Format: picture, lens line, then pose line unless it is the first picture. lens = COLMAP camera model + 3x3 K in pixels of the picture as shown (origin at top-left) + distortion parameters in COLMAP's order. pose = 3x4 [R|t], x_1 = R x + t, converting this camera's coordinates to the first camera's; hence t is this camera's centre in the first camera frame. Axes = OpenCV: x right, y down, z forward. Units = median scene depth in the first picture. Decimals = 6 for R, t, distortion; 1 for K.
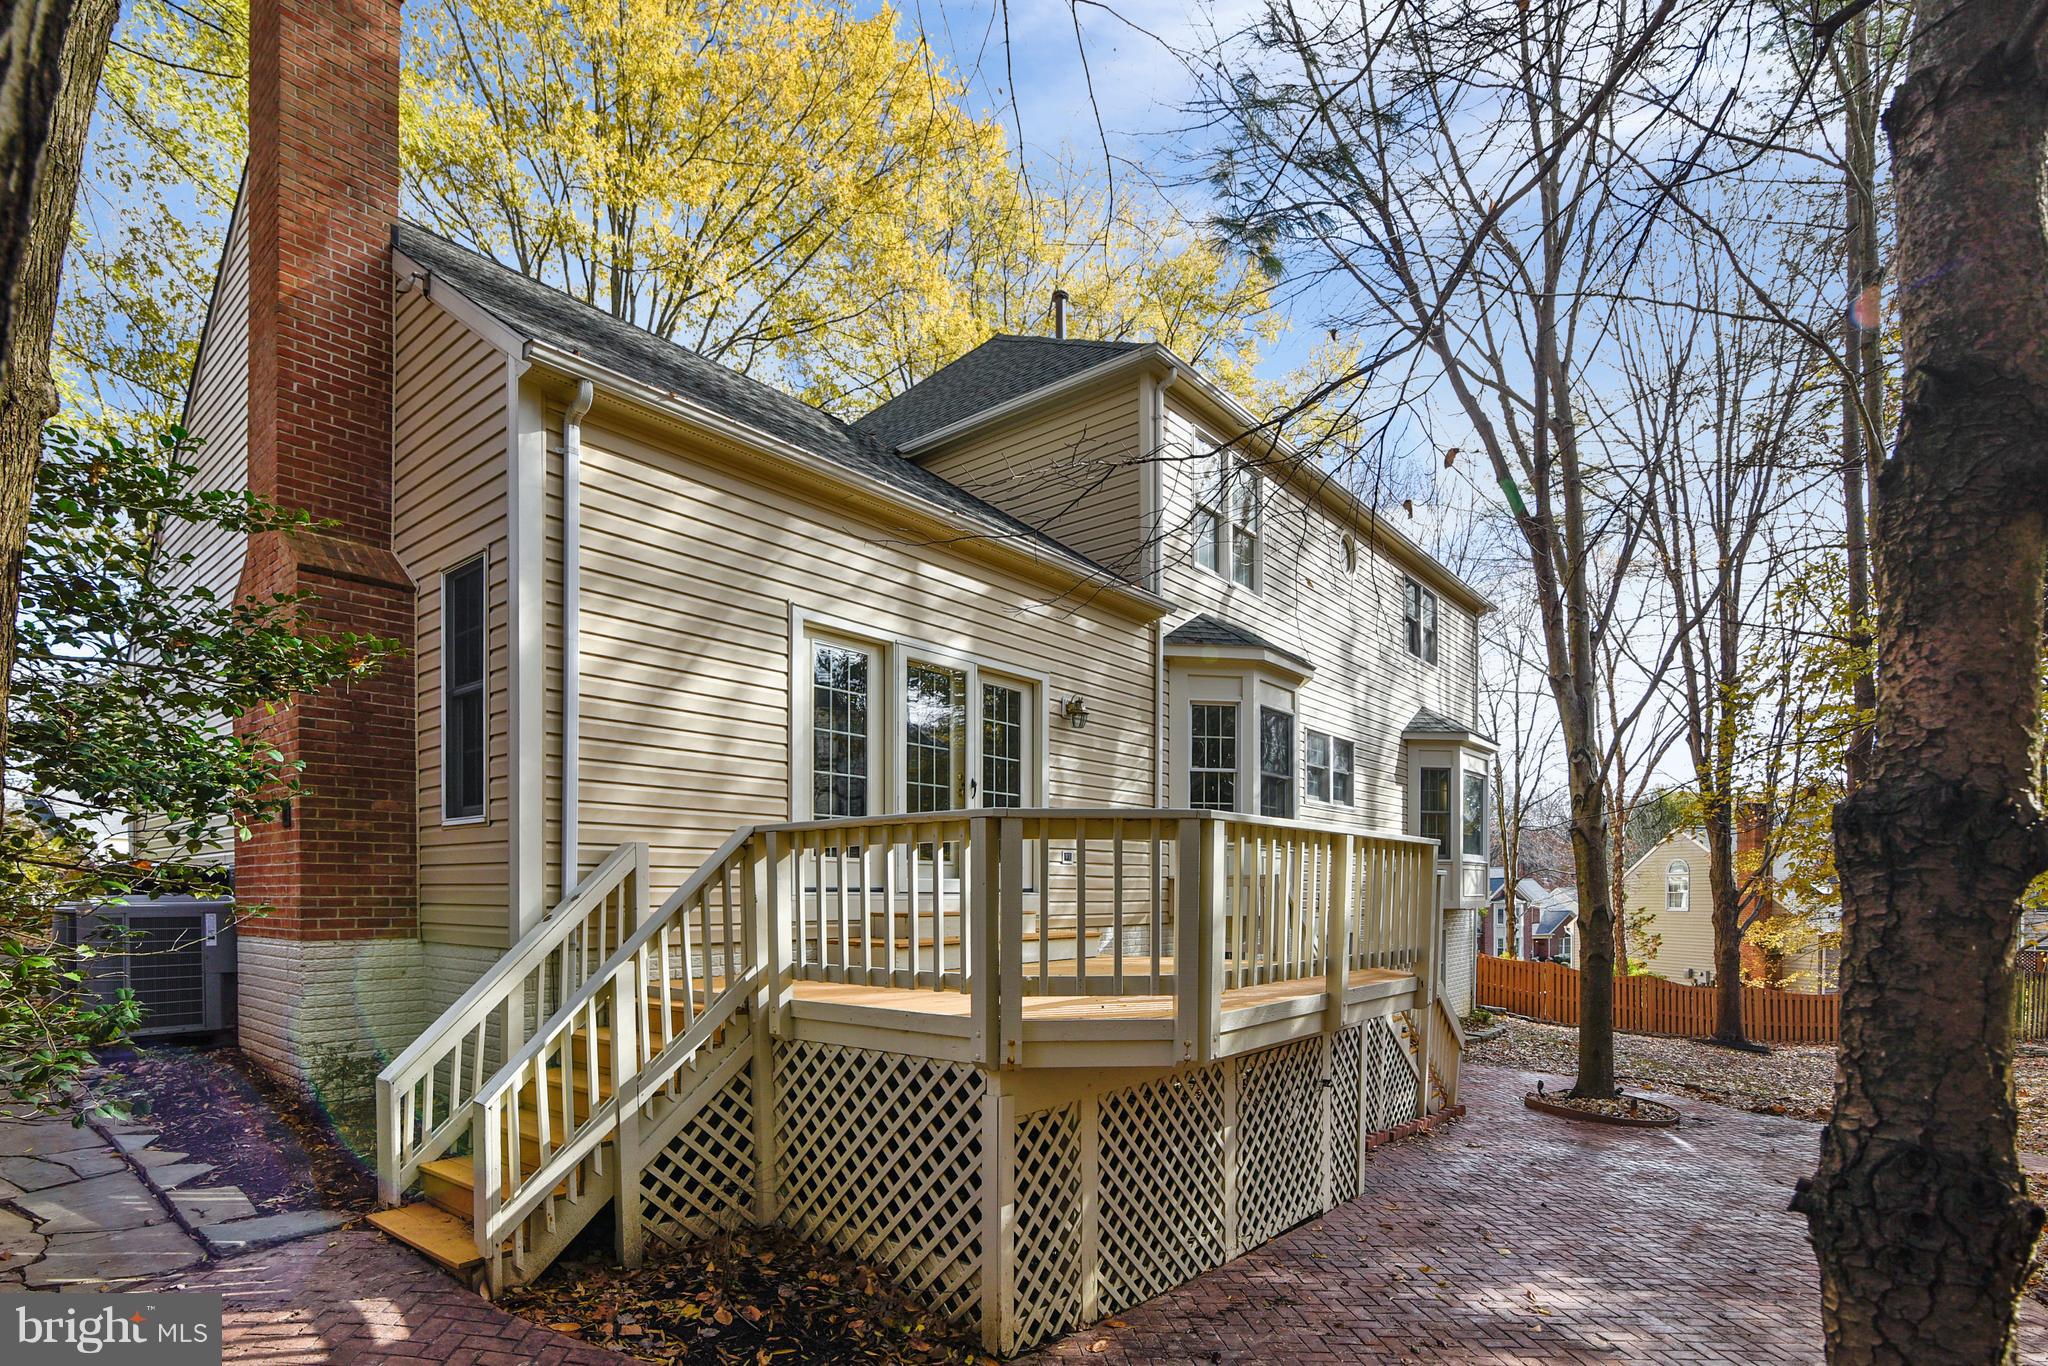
lens RADIAL K [[1053.3, 0, 1022.0], [0, 1053.3, 882.6], [0, 0, 1]] dist [-0.025022, -0.001609]
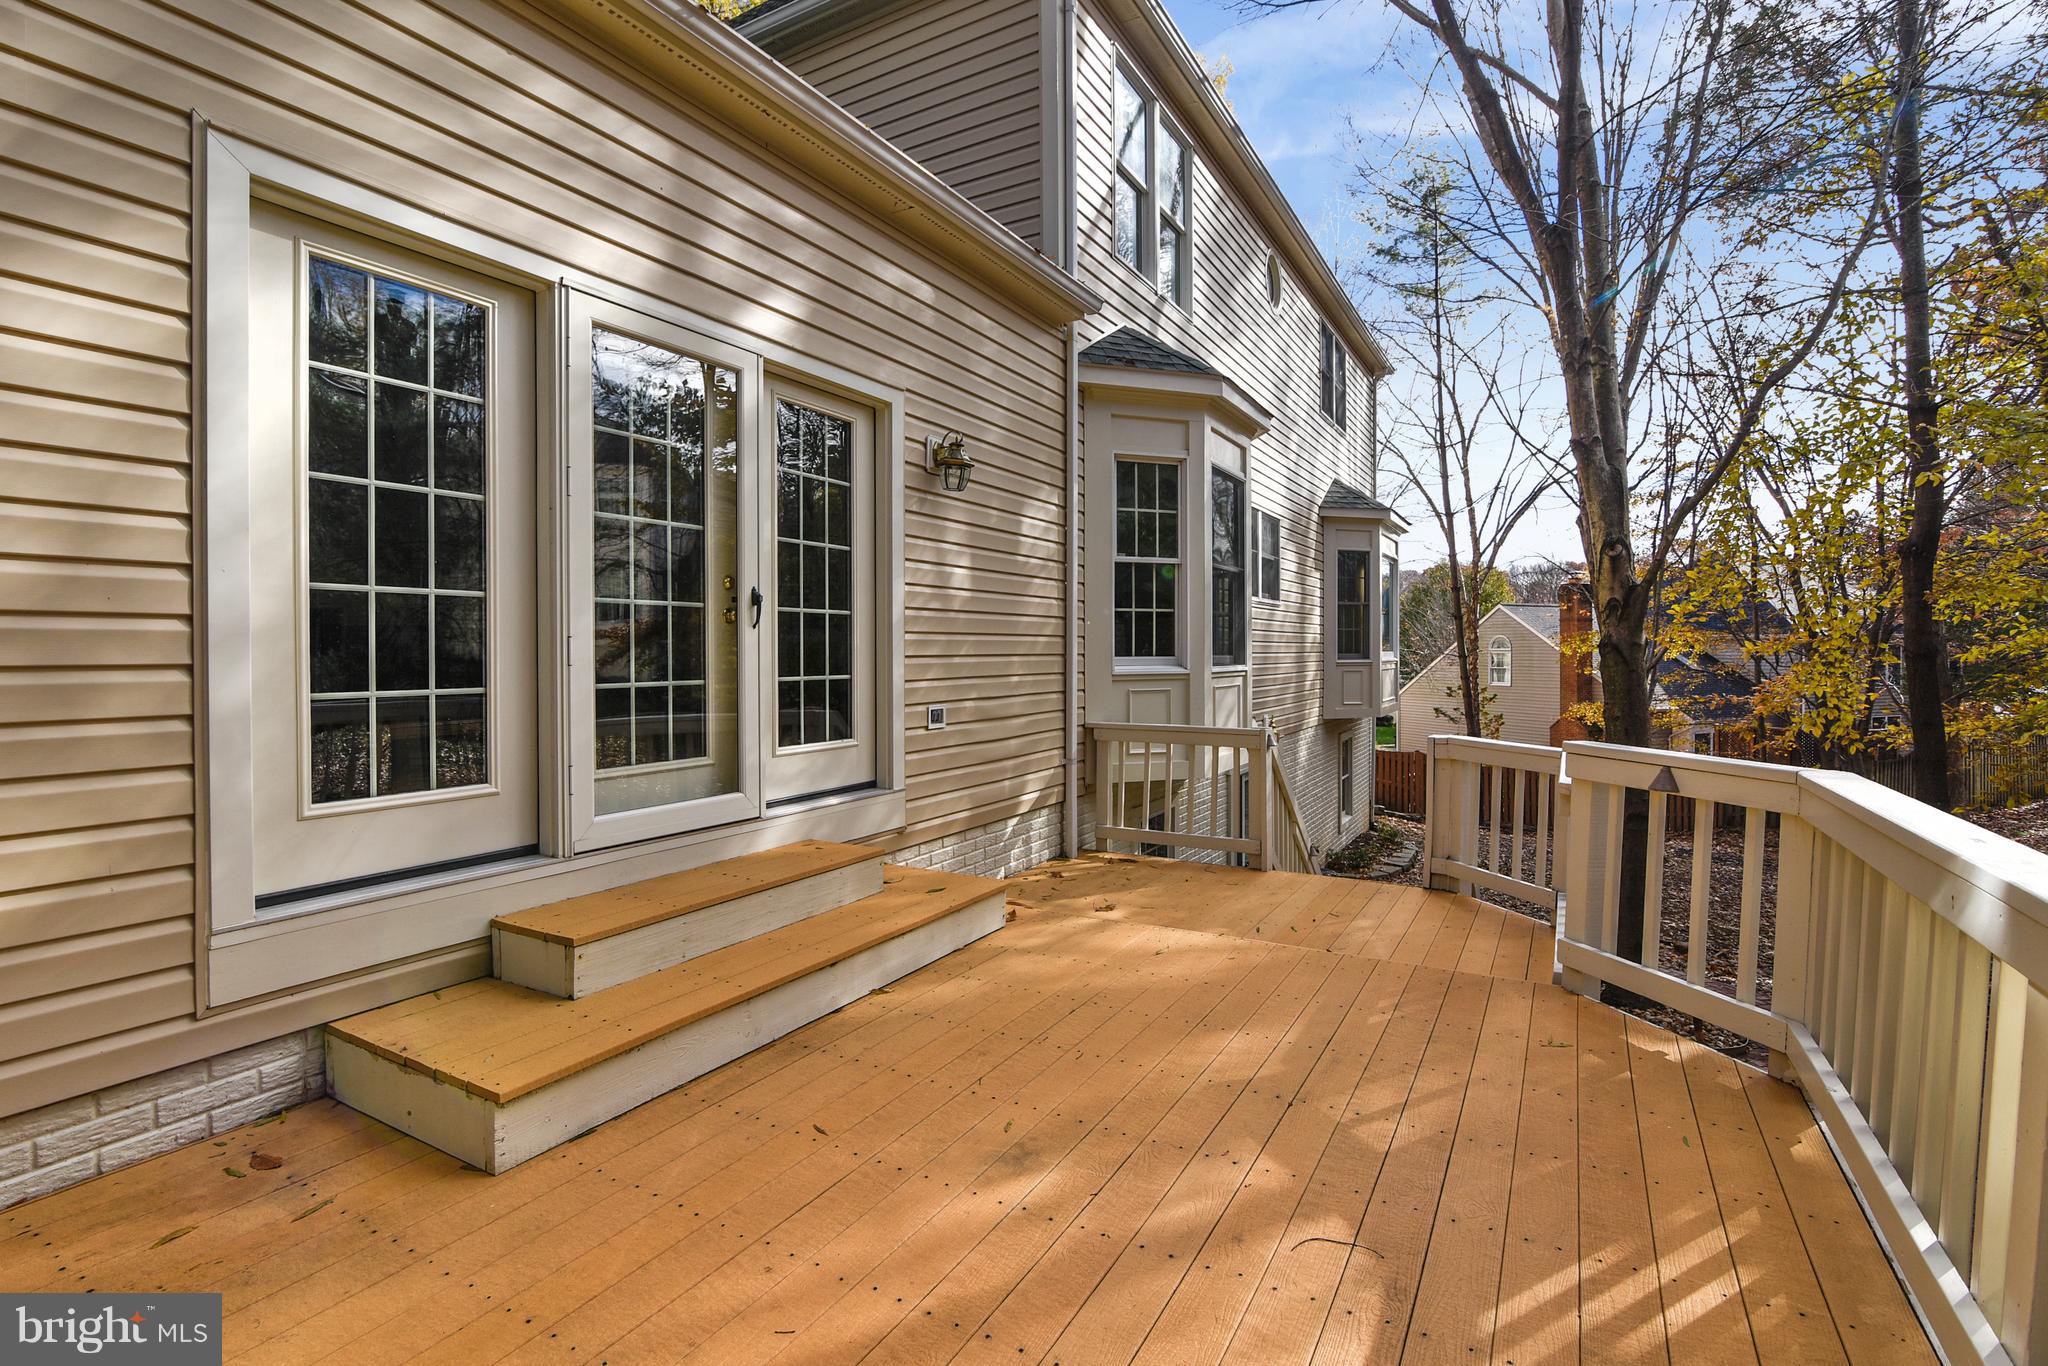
lens RADIAL K [[991.3, 0, 1030.4], [0, 991.3, 656.9], [0, 0, 1]] dist [-0.017705, 0.001802]
pose [[0.984863, -0.001595, 0.173327, 0.000941], [-0.001536, 0.999838, 0.017931, -0.089635], [-0.173328, -0.017926, 0.984701, 0.620803]]
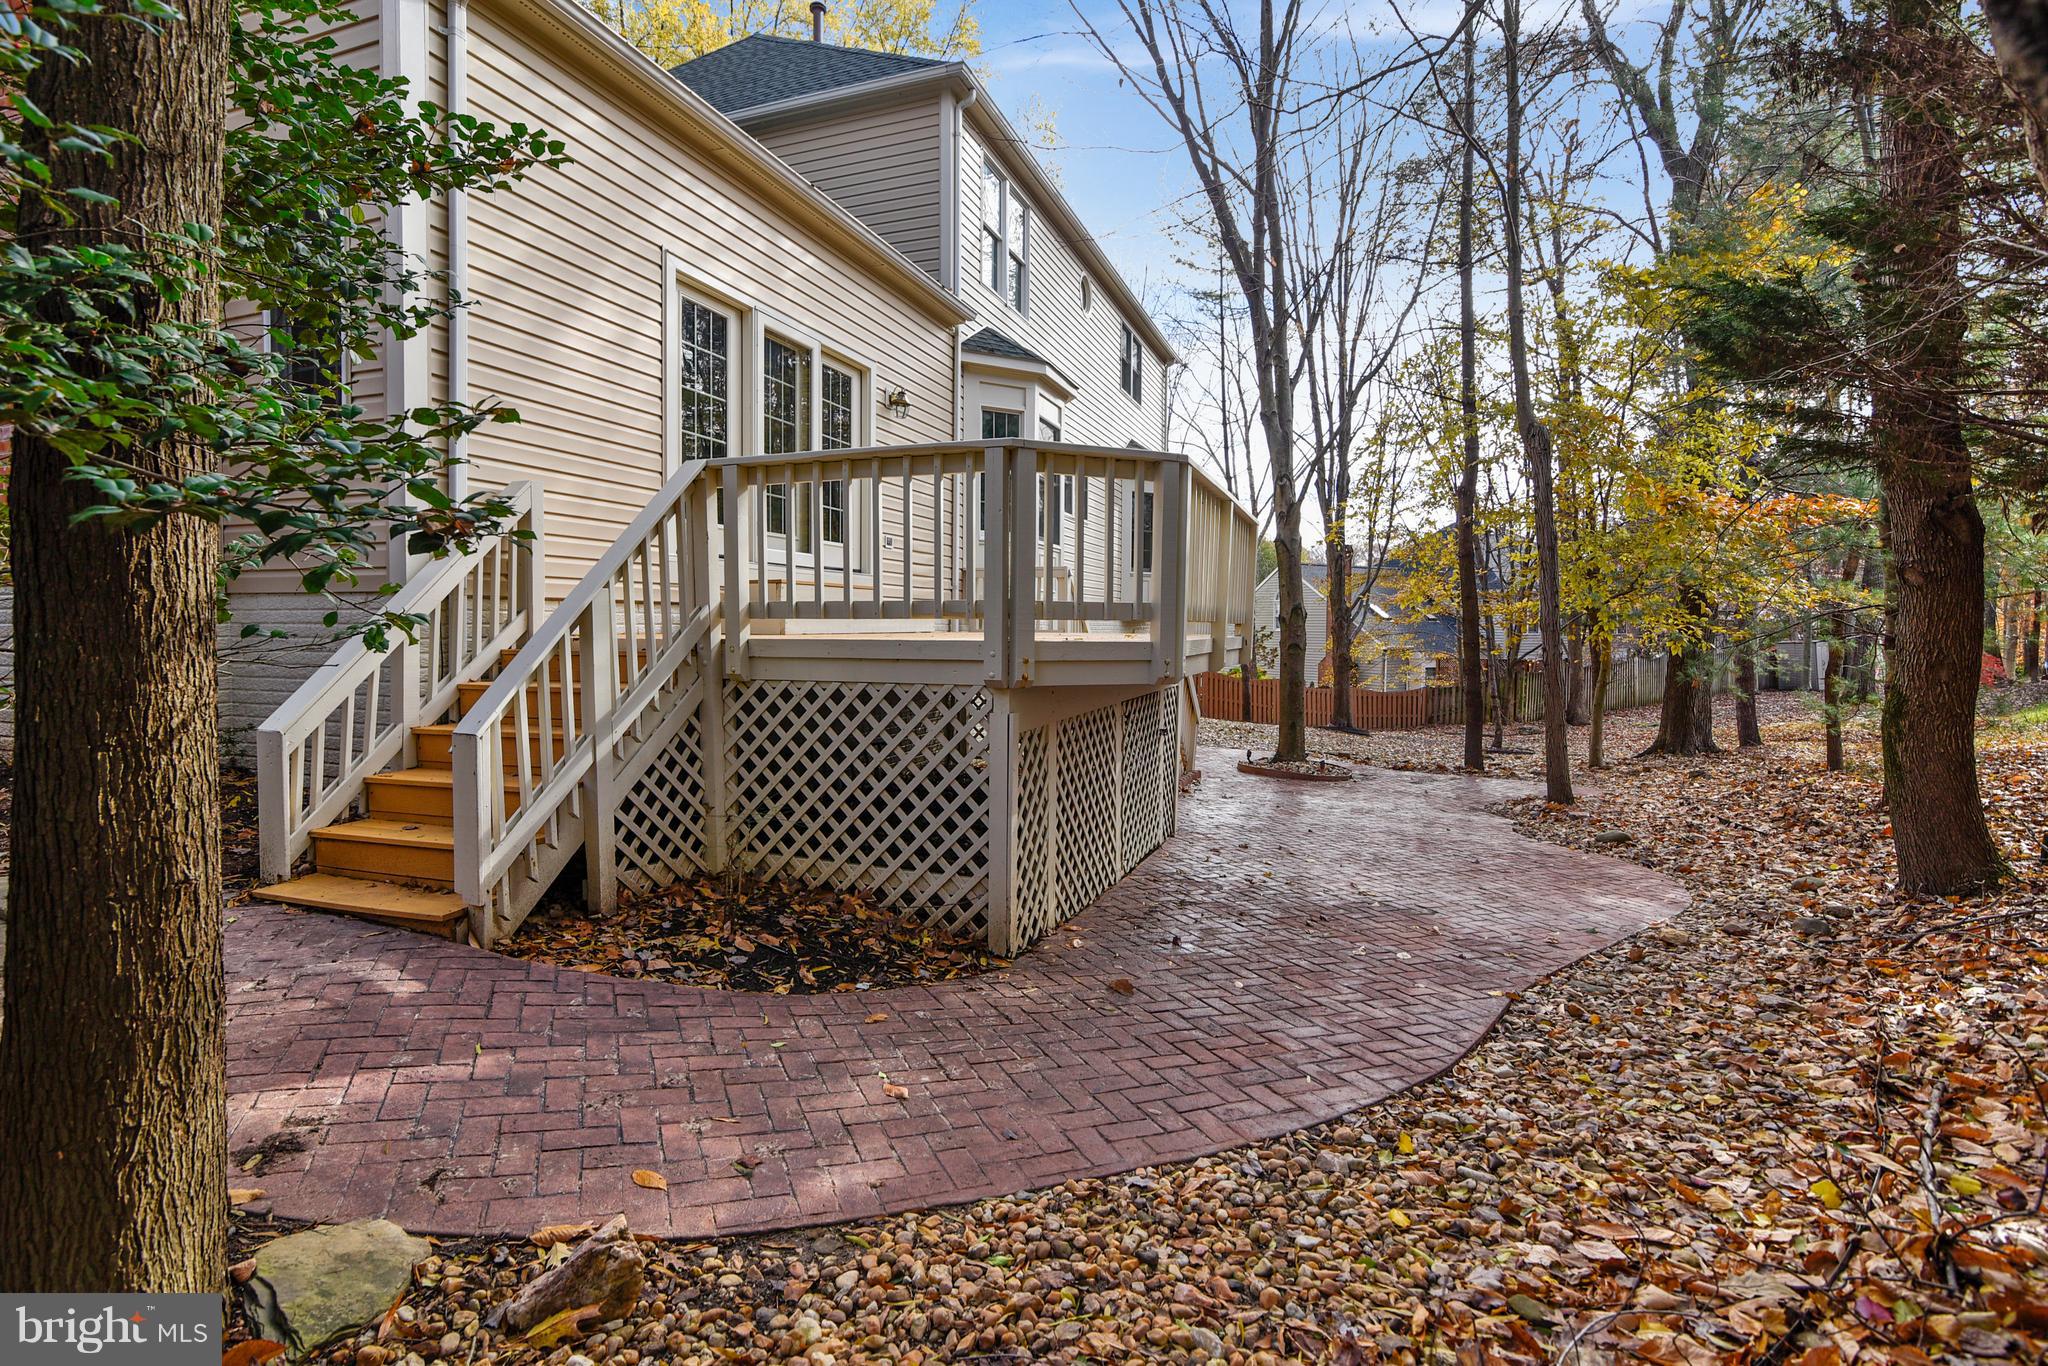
lens RADIAL K [[991.3, 0, 1026.5], [0, 991.3, 640.5], [0, 0, 1]] dist [-0.017705, 0.001802]
pose [[0.943215, -0.000435, 0.332184, -0.209938], [-0.008733, 0.999621, 0.026103, 0.063817], [-0.332069, -0.027522, 0.942853, 0.031577]]
